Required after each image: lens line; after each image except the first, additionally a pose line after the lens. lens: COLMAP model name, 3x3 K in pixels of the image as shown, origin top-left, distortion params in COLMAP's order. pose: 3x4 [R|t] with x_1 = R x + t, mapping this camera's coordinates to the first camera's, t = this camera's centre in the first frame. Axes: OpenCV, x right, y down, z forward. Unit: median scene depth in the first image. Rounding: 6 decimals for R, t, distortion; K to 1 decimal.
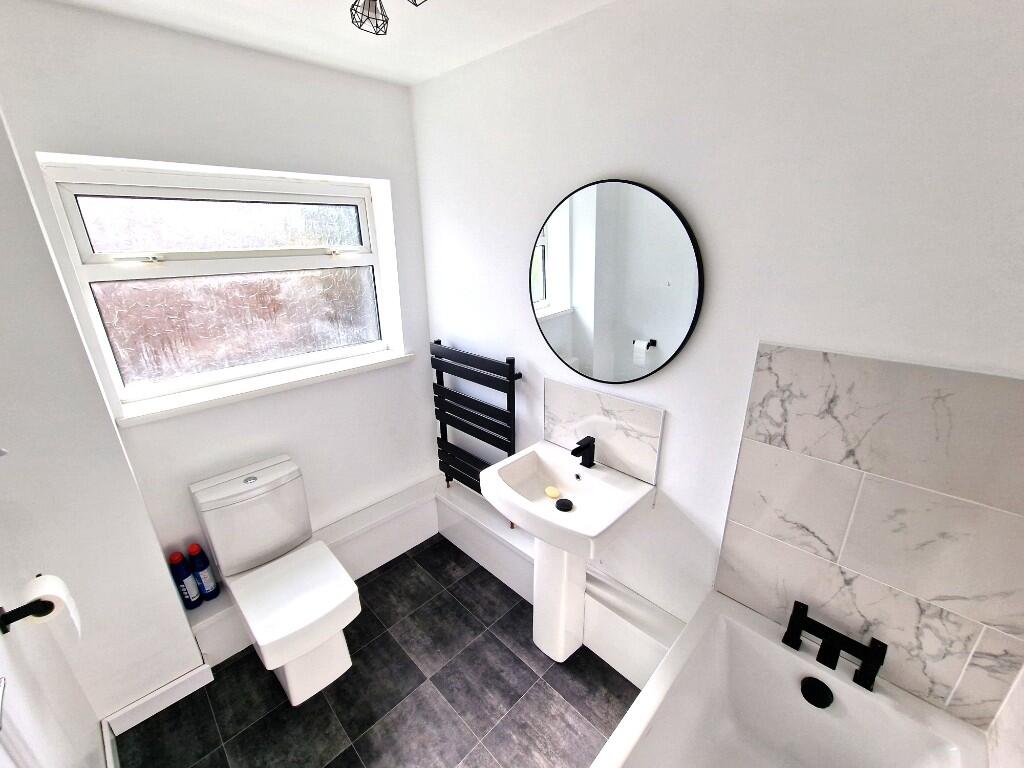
lens RADIAL K [[421.0, 0, 513.5], [0, 421.0, 382.4], [0, 0, 1]] dist [0.003728, -0.003559]
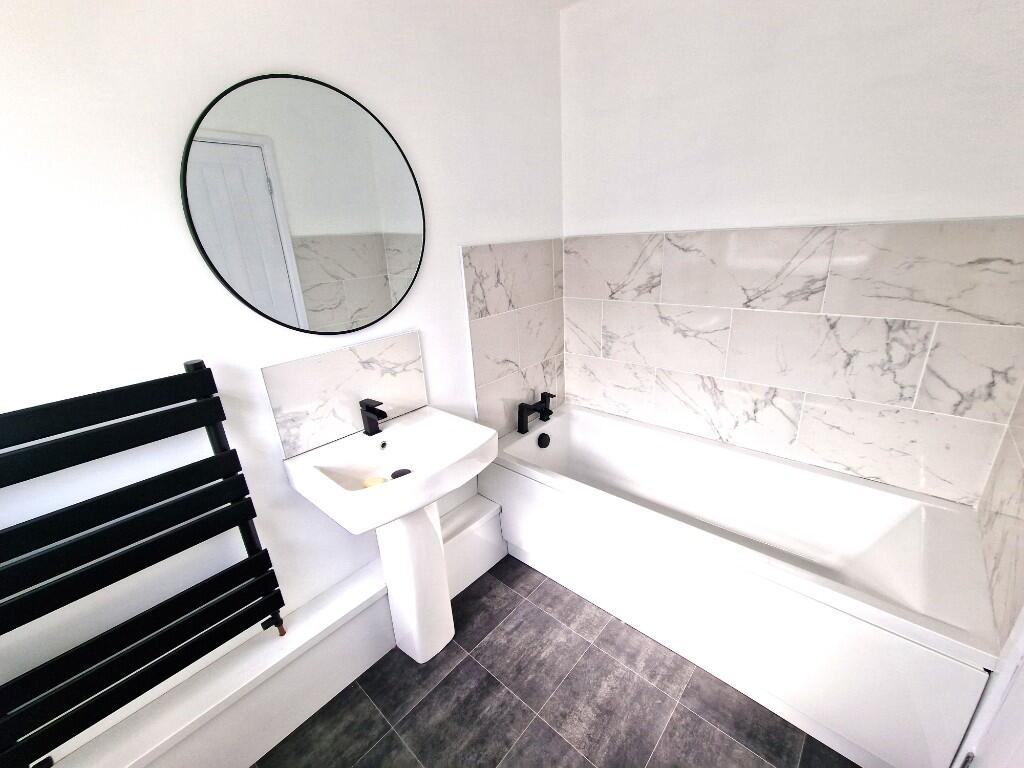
lens RADIAL K [[421.0, 0, 513.6], [0, 421.0, 386.8], [0, 0, 1]] dist [0.003728, -0.003559]
pose [[-0.048507, -0.322535, 0.945314, -0.659739], [0.383544, 0.867855, 0.315788, -0.049021], [-0.922248, 0.377887, 0.081610, 0.673327]]
